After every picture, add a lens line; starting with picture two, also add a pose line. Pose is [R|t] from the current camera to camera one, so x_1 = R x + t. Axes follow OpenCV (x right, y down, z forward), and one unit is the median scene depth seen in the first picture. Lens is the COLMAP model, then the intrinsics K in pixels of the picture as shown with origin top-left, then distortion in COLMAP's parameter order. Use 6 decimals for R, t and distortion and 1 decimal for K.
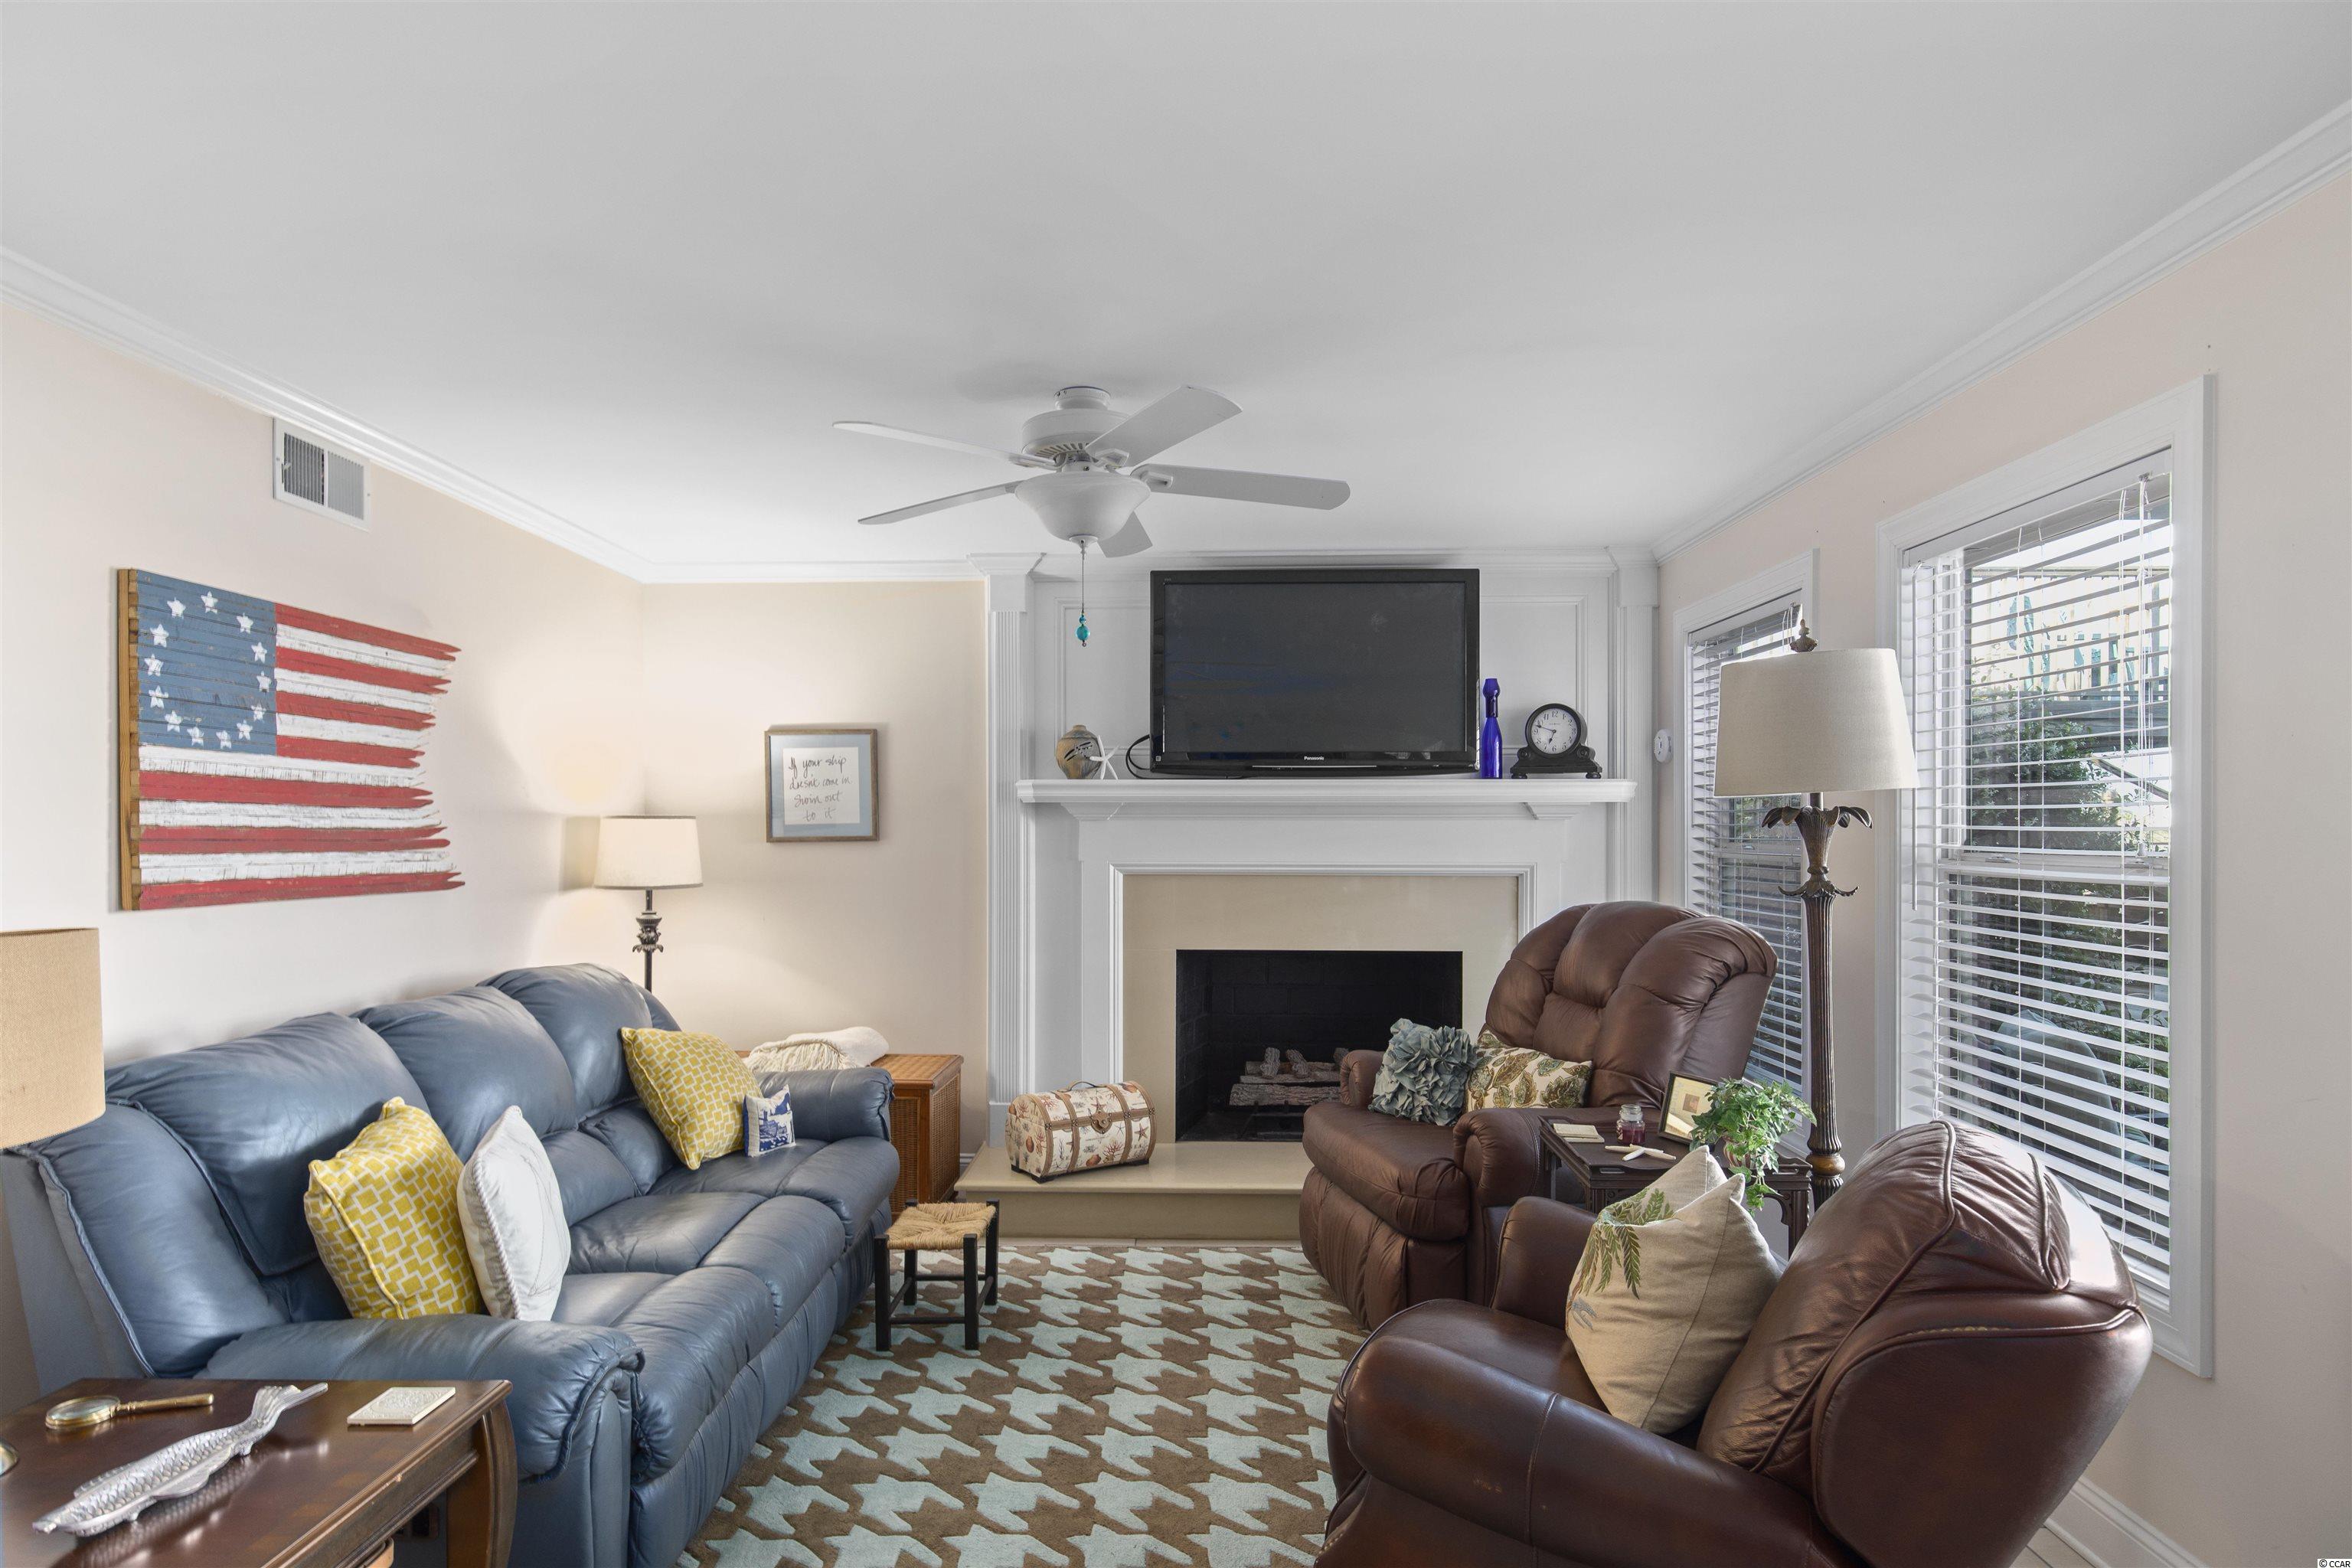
lens RADIAL K [[1273.2, 0, 1166.8], [0, 1273.2, 819.2], [0, 0, 1]] dist [-0.001034, -0.001128]
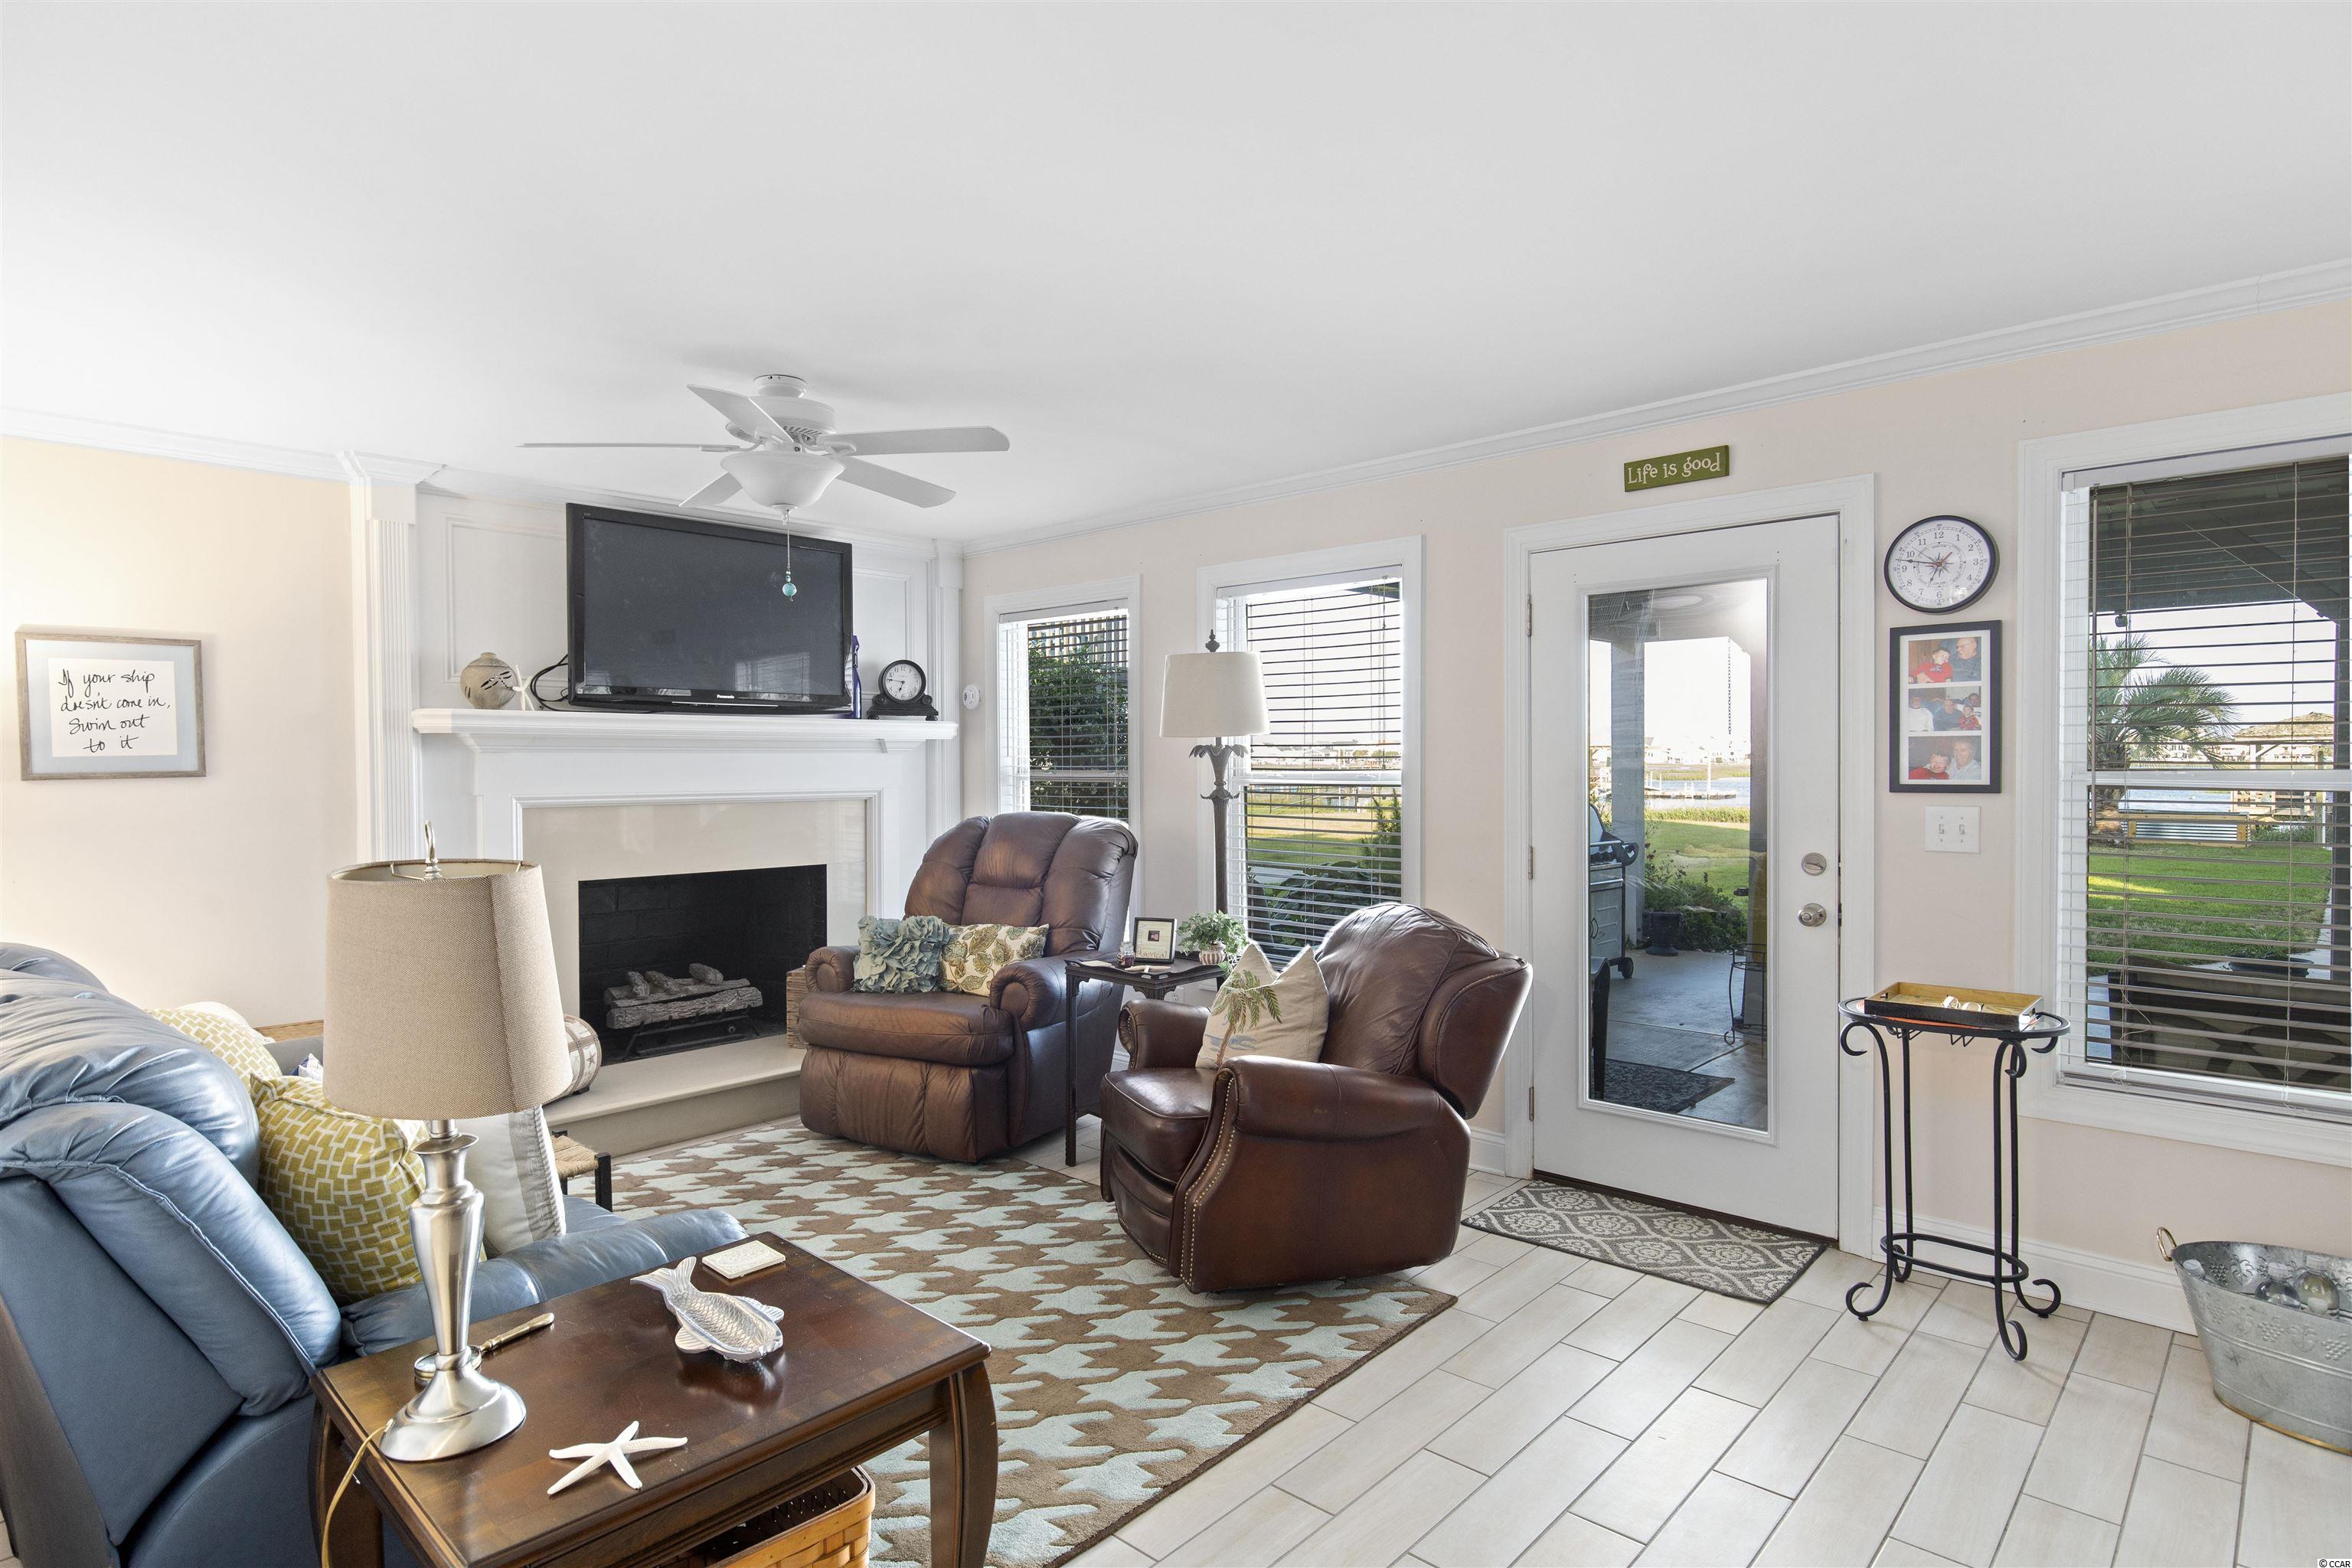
lens RADIAL K [[1273.2, 0, 1169.0], [0, 1273.2, 785.1], [0, 0, 1]] dist [-0.001034, -0.001128]
pose [[0.651524, -0.016244, 0.758454, -0.473070], [-0.000802, 0.999755, 0.022101, 0.003987], [-0.758627, -0.015008, 0.651352, -0.010209]]
